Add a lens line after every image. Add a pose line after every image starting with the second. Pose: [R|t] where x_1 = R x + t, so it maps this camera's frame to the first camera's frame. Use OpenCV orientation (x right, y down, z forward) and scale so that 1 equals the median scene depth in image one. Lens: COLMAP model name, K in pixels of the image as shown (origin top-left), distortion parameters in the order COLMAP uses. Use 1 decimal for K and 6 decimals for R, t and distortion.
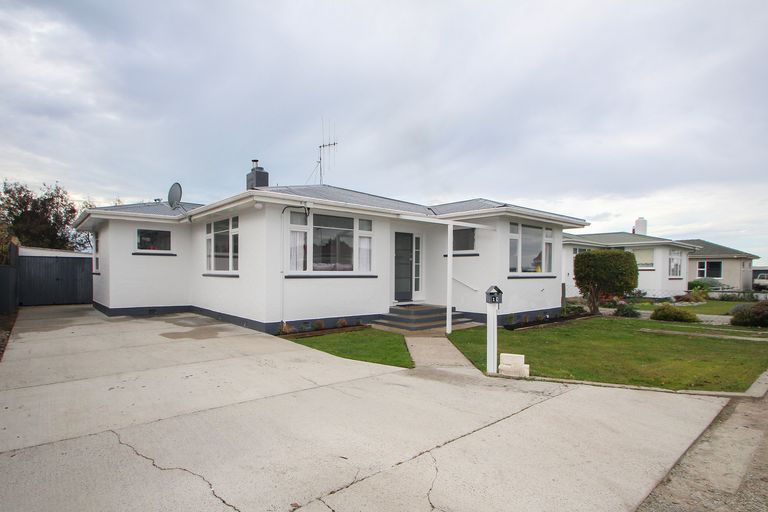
lens RADIAL K [[396.8, 0, 384.0], [0, 396.8, 262.7], [0, 0, 1]] dist [-0.015348, -0.002927]
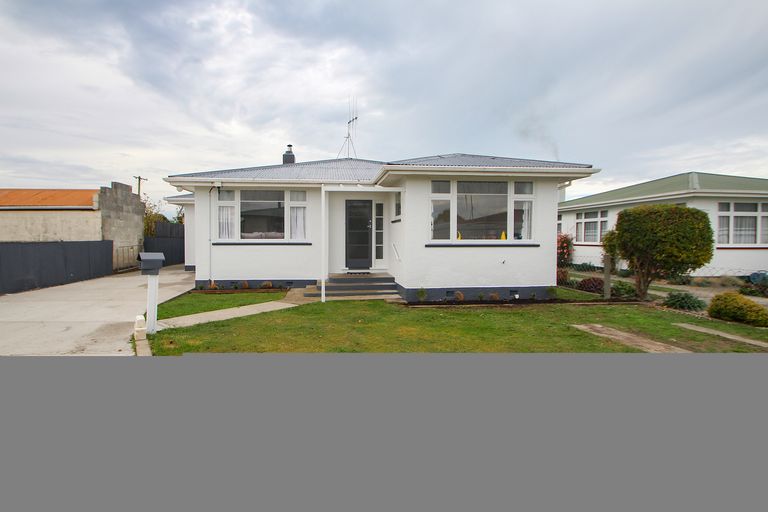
lens RADIAL K [[396.8, 0, 386.3], [0, 396.8, 233.7], [0, 0, 1]] dist [-0.015348, -0.002927]
pose [[0.815851, -0.013304, -0.578109, 0.657014], [0.016492, 0.999864, 0.000265, 0.009200], [0.578027, -0.009751, 0.815959, 0.226350]]
